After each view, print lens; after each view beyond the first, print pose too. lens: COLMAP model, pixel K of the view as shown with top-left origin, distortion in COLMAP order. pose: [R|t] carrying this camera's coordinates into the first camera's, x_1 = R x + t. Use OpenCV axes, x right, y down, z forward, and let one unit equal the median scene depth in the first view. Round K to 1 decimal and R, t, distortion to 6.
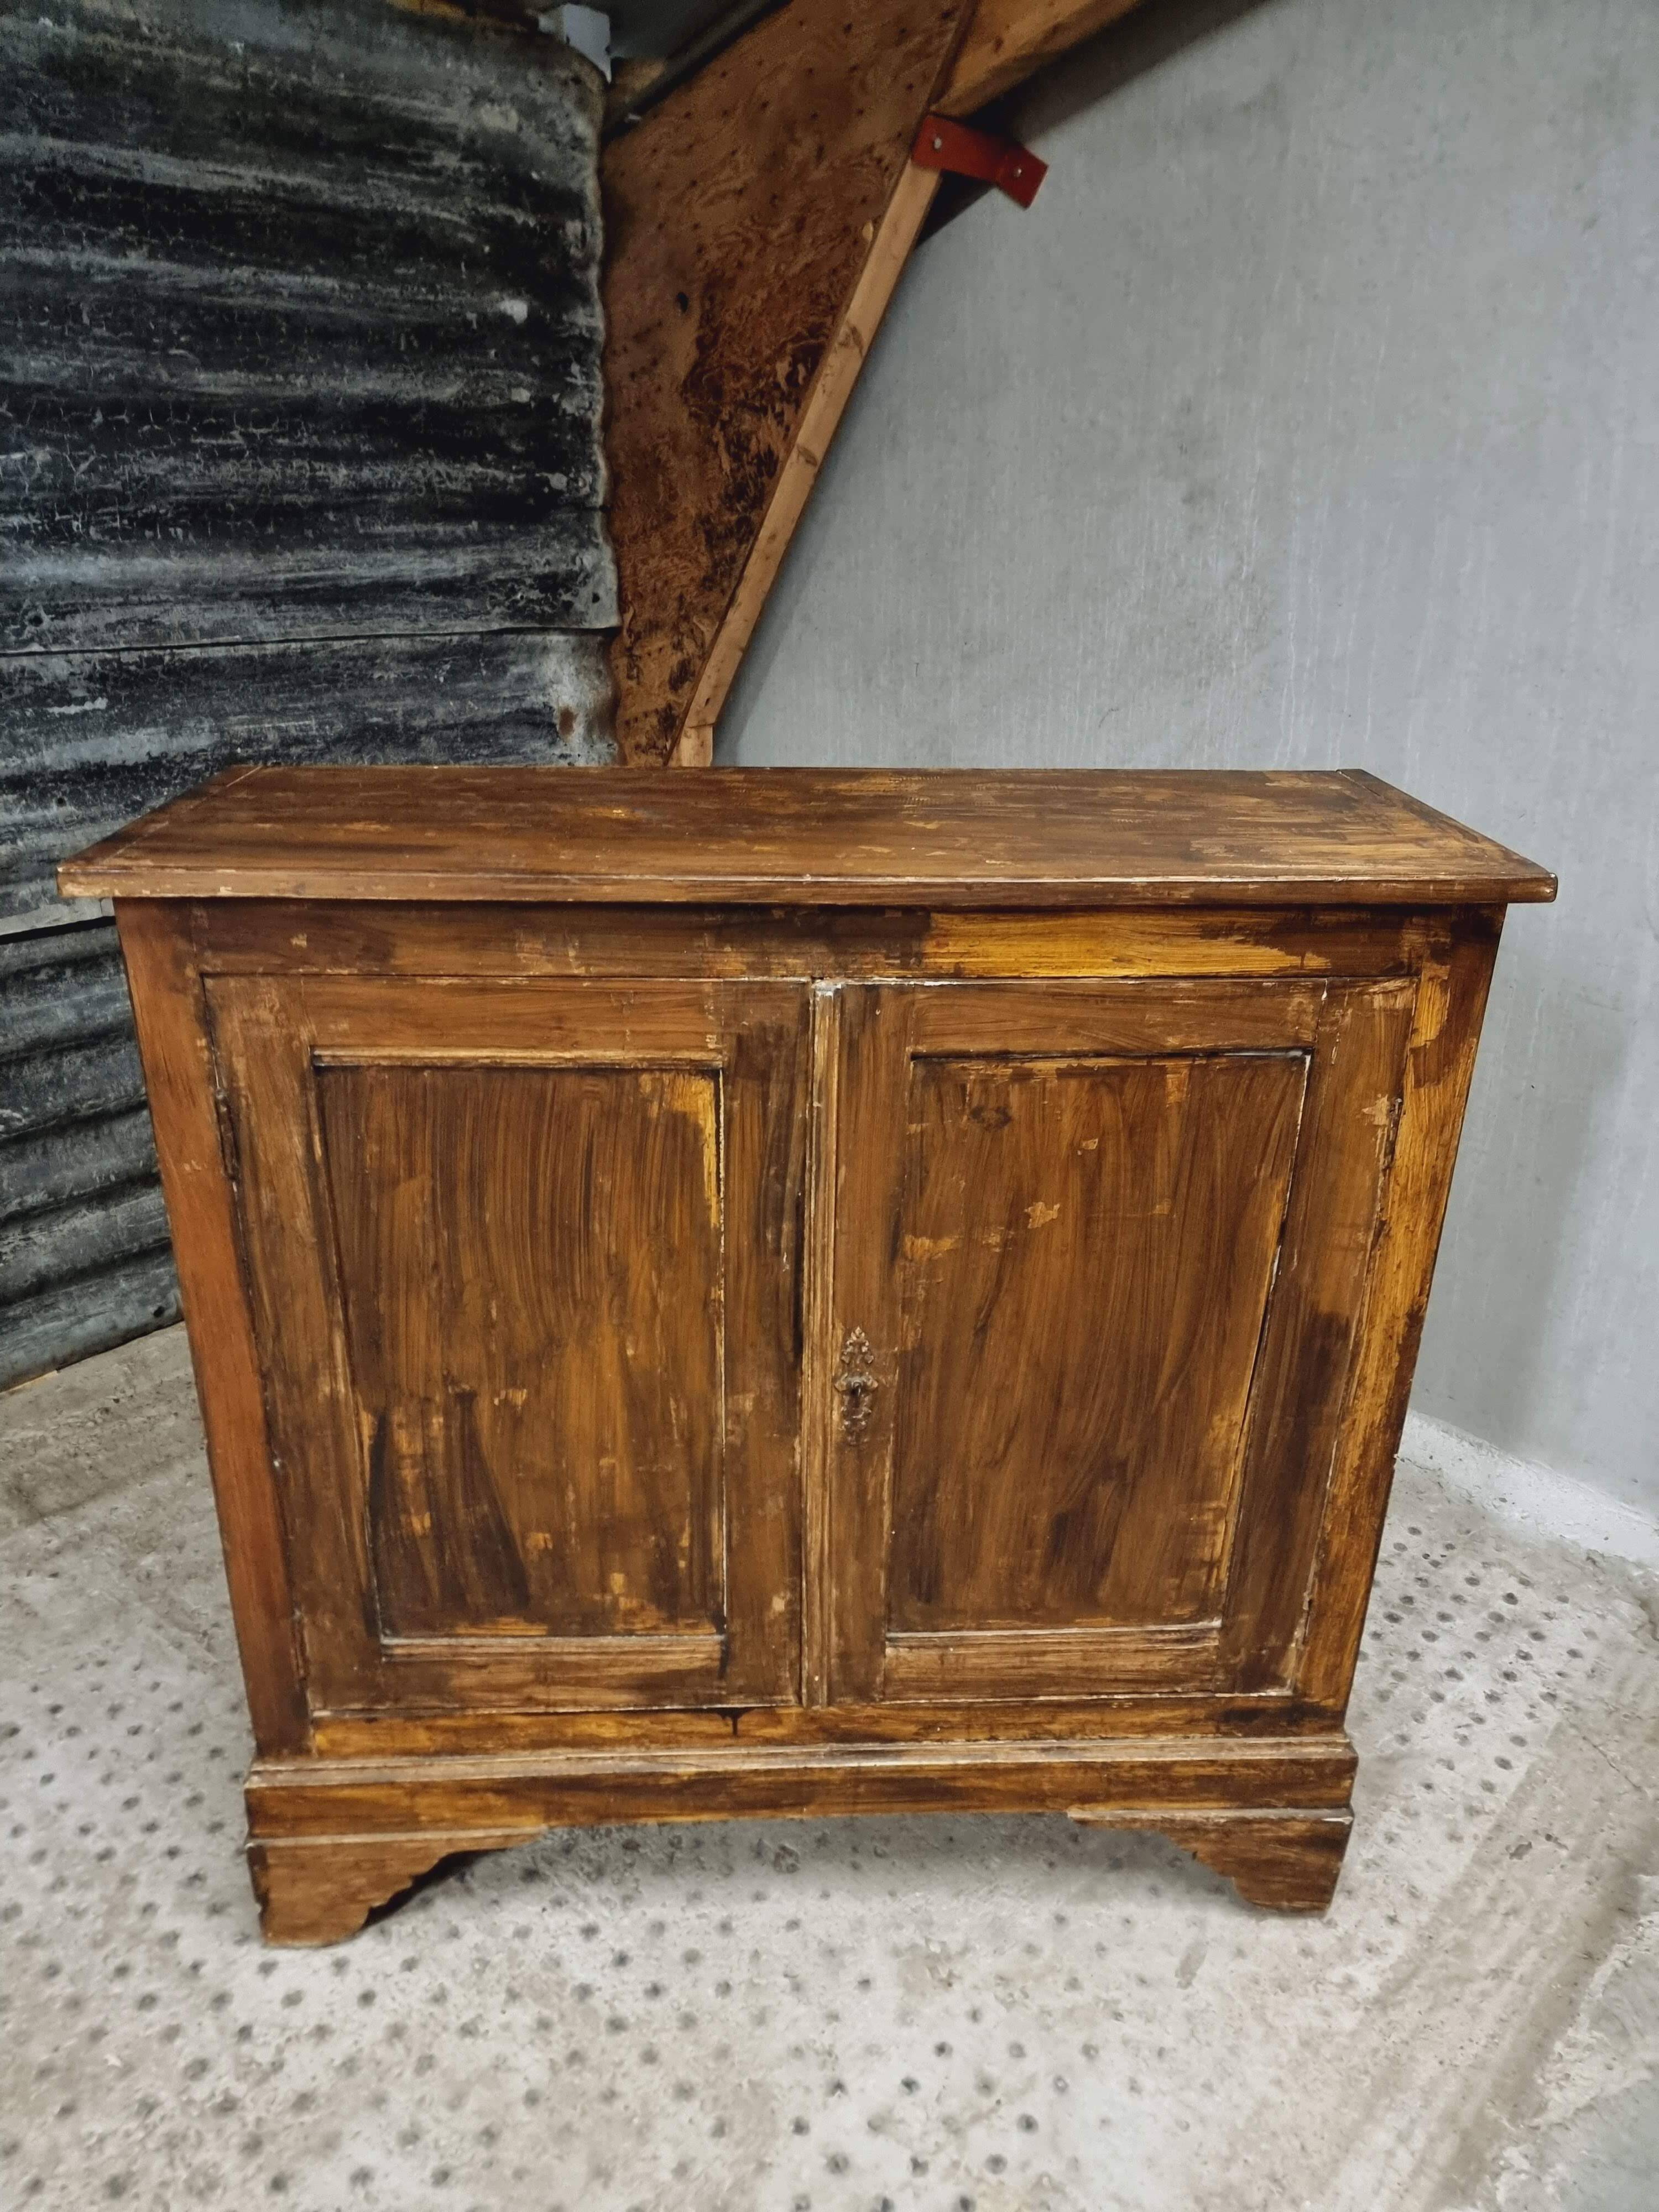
lens RADIAL K [[1544.5, 0, 797.7], [0, 1544.5, 1126.6], [0, 0, 1]] dist [0.072926, -0.060167]
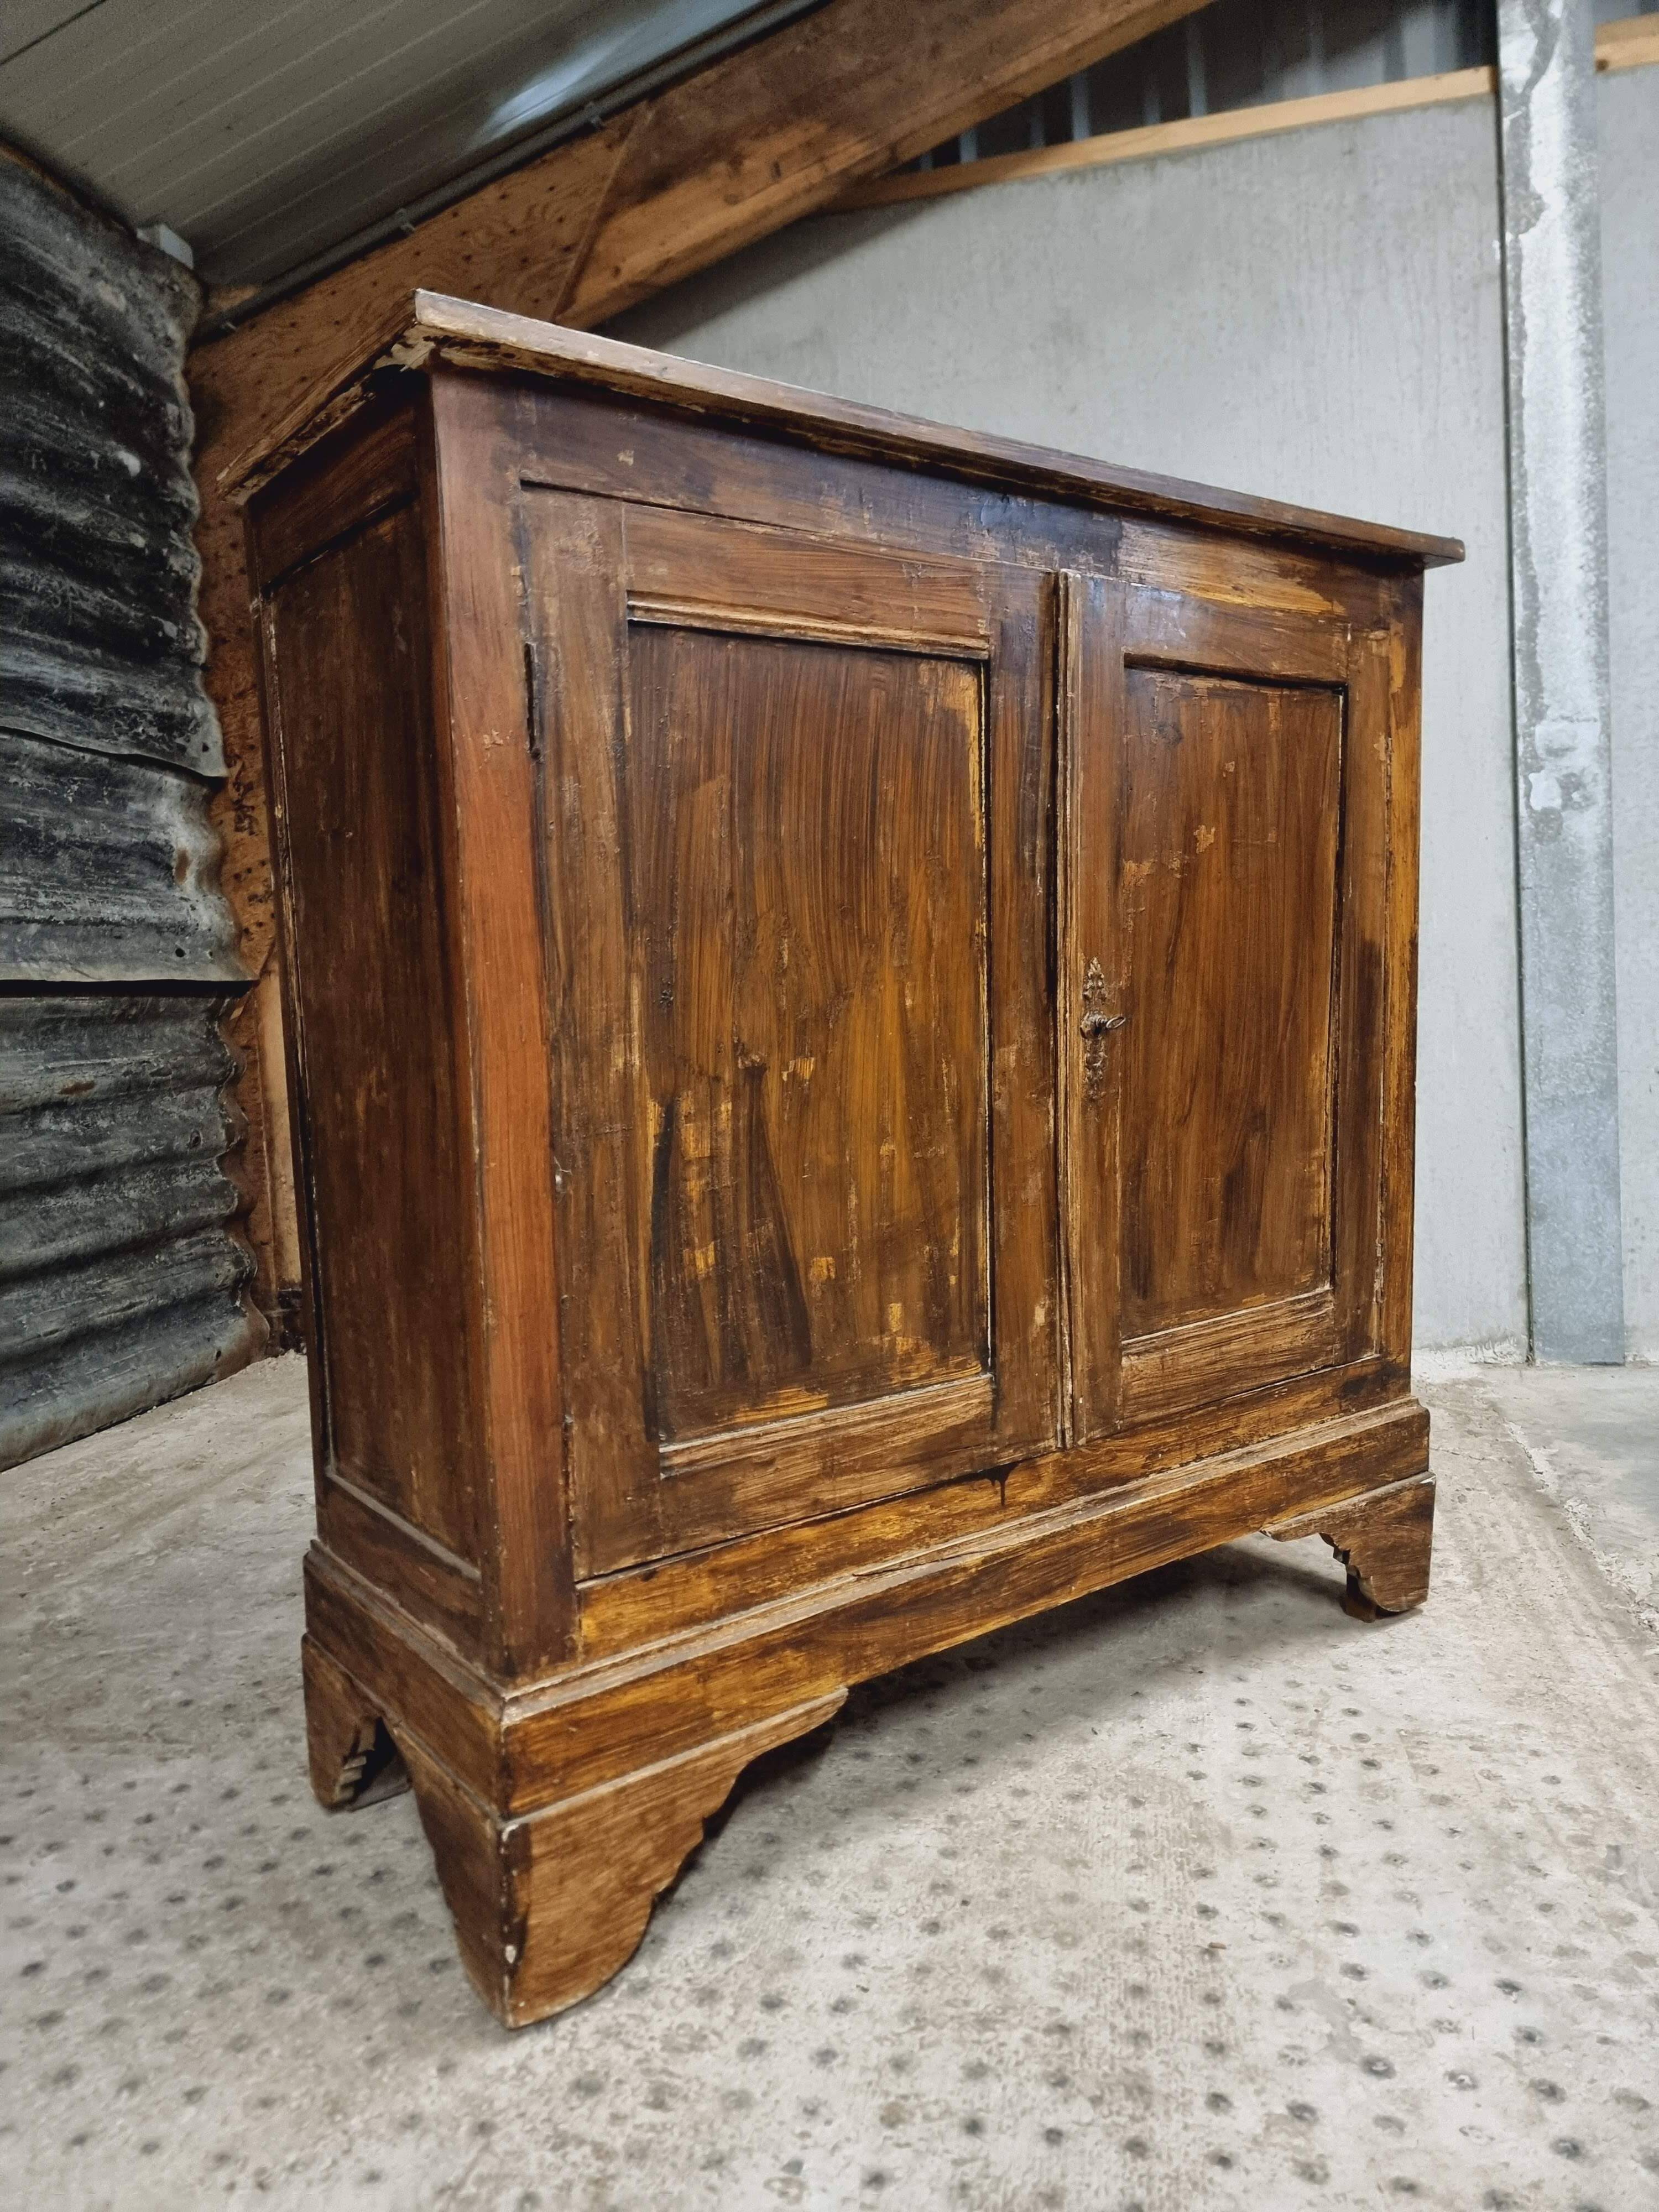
lens RADIAL K [[1537.3, 0, 807.8], [0, 1537.3, 1118.2], [0, 0, 1]] dist [0.076605, -0.068199]
pose [[0.828237, -0.093041, 0.552600, -0.602810], [0.259629, 0.937608, -0.231266, 0.367167], [-0.496605, 0.335014, 0.800718, 0.297205]]
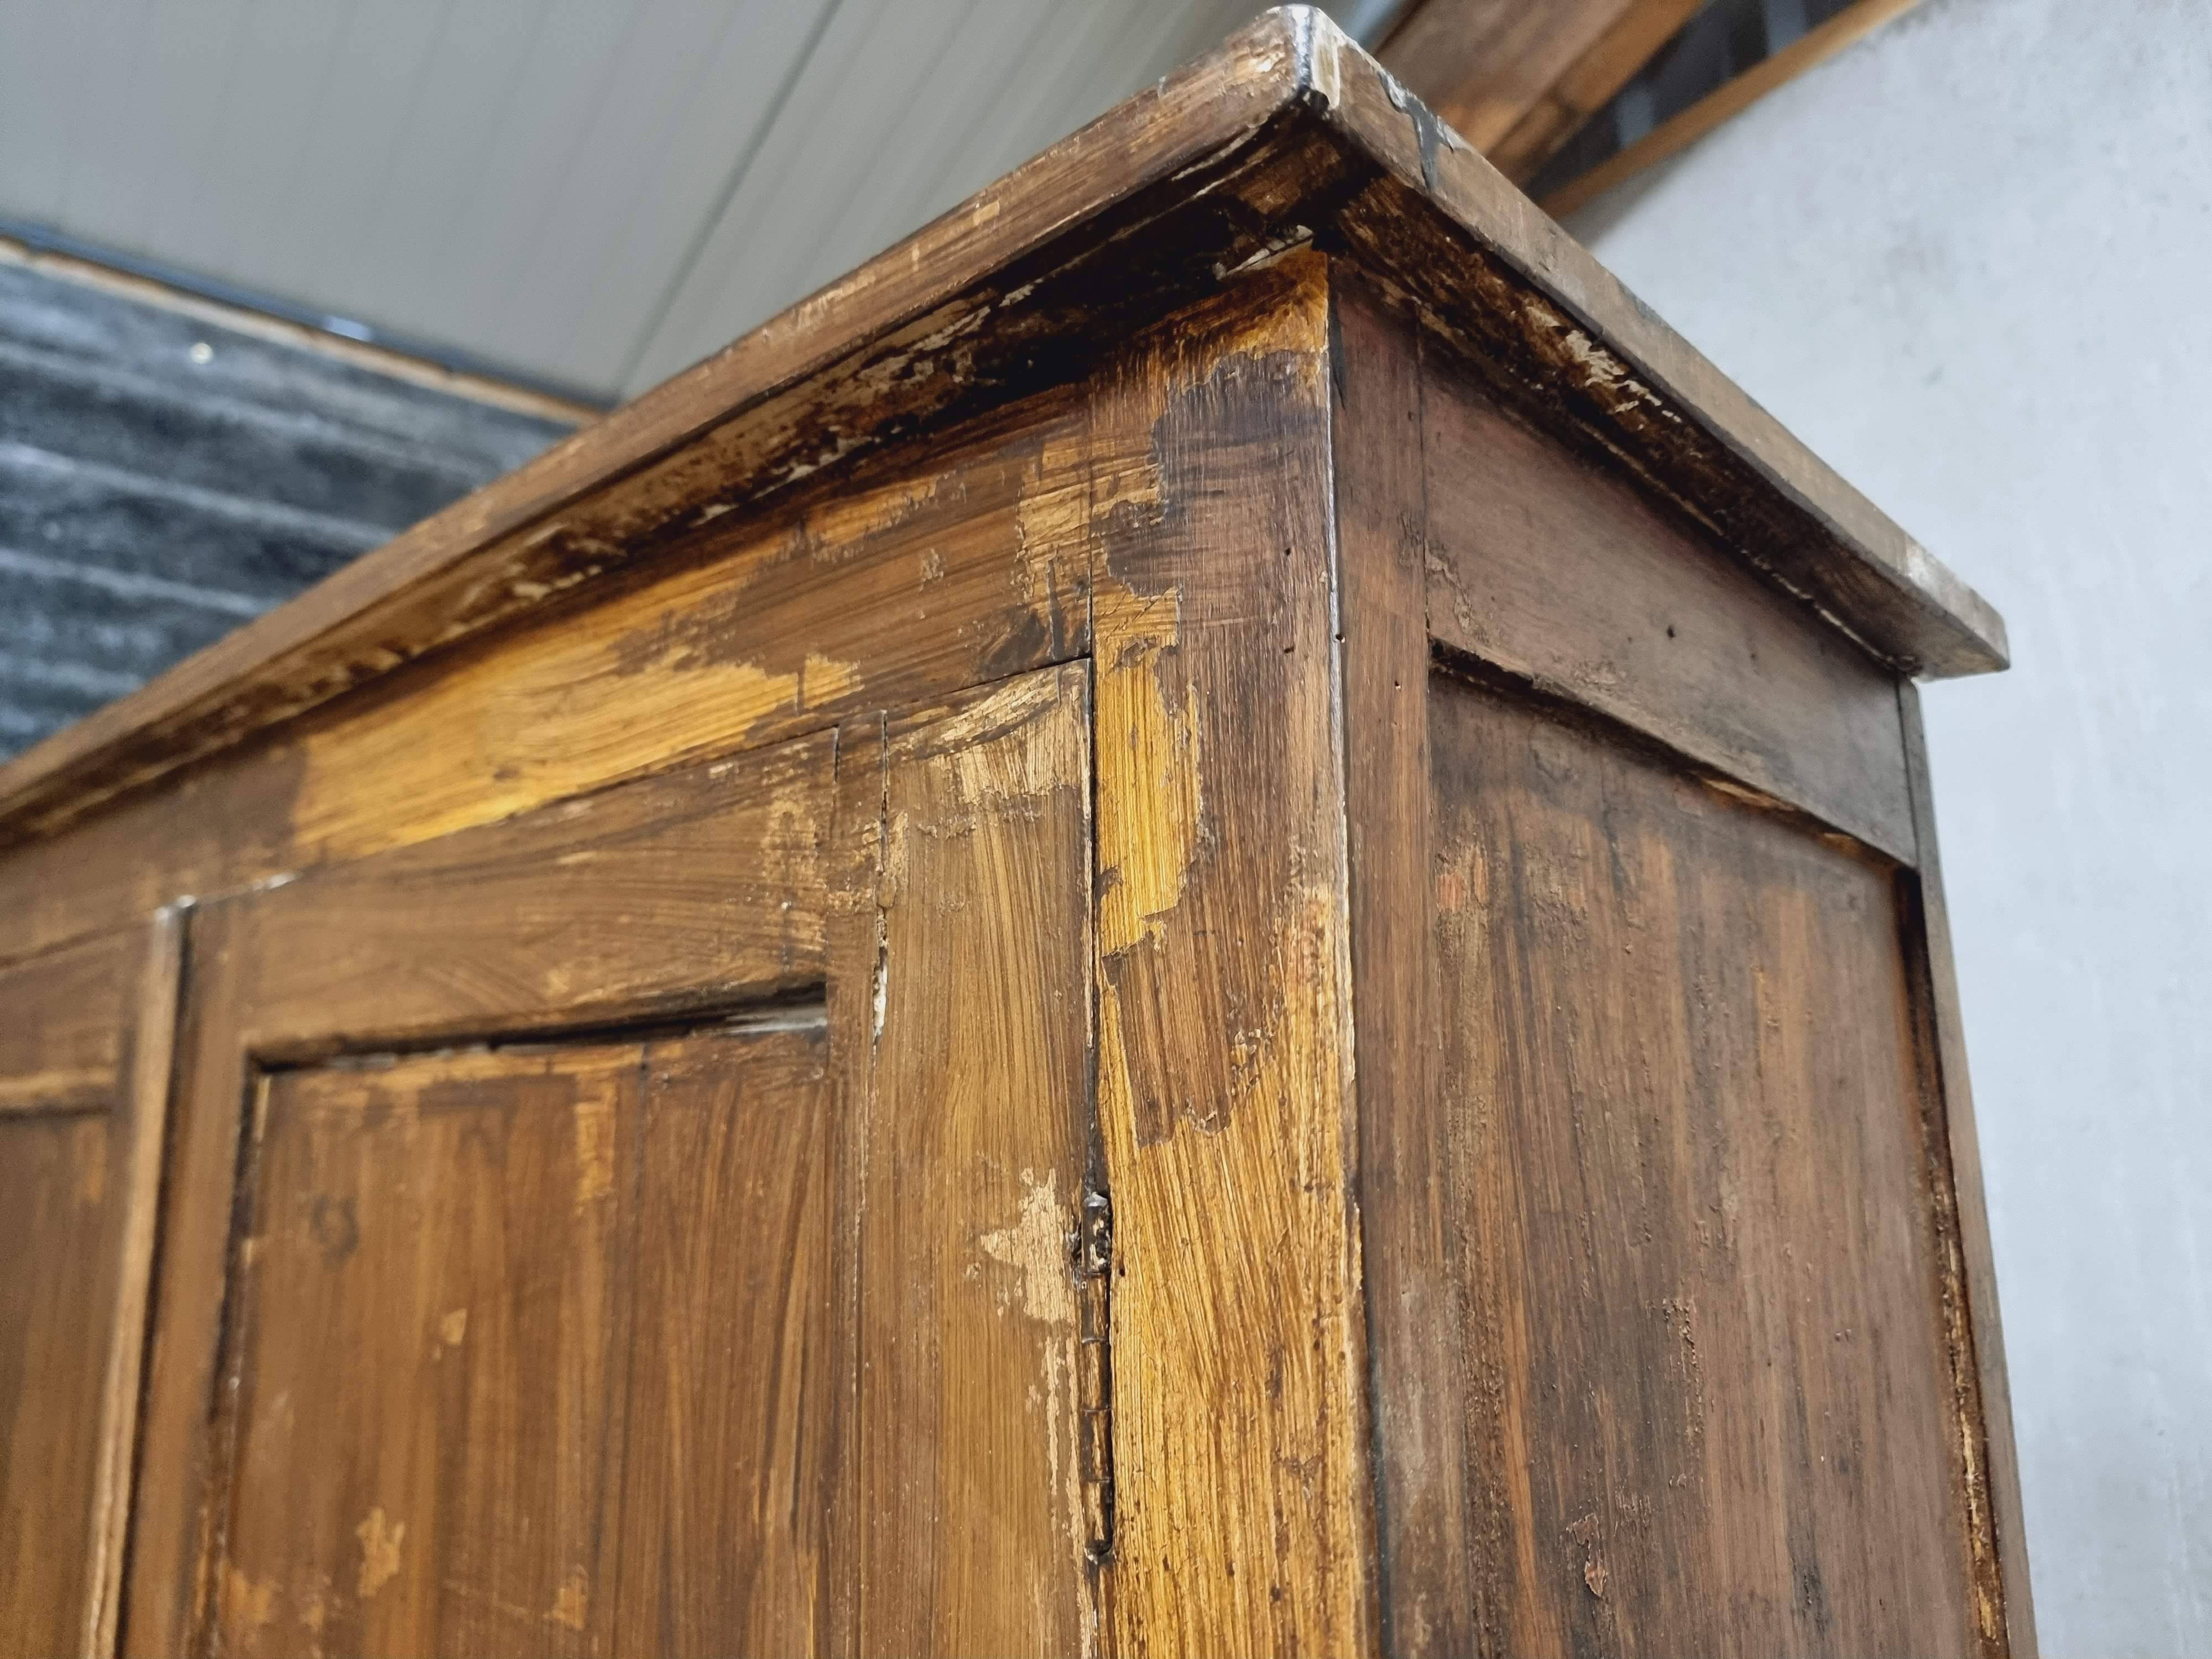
lens RADIAL K [[1587.9, 0, 1108.0], [0, 1587.9, 831.2], [0, 0, 1]] dist [0.000183, -0.000595]
pose [[0.713234, -0.154939, -0.683587, 0.473516], [-0.275945, 0.834437, -0.477042, 0.040778], [0.644323, 0.528875, 0.552394, 0.725527]]
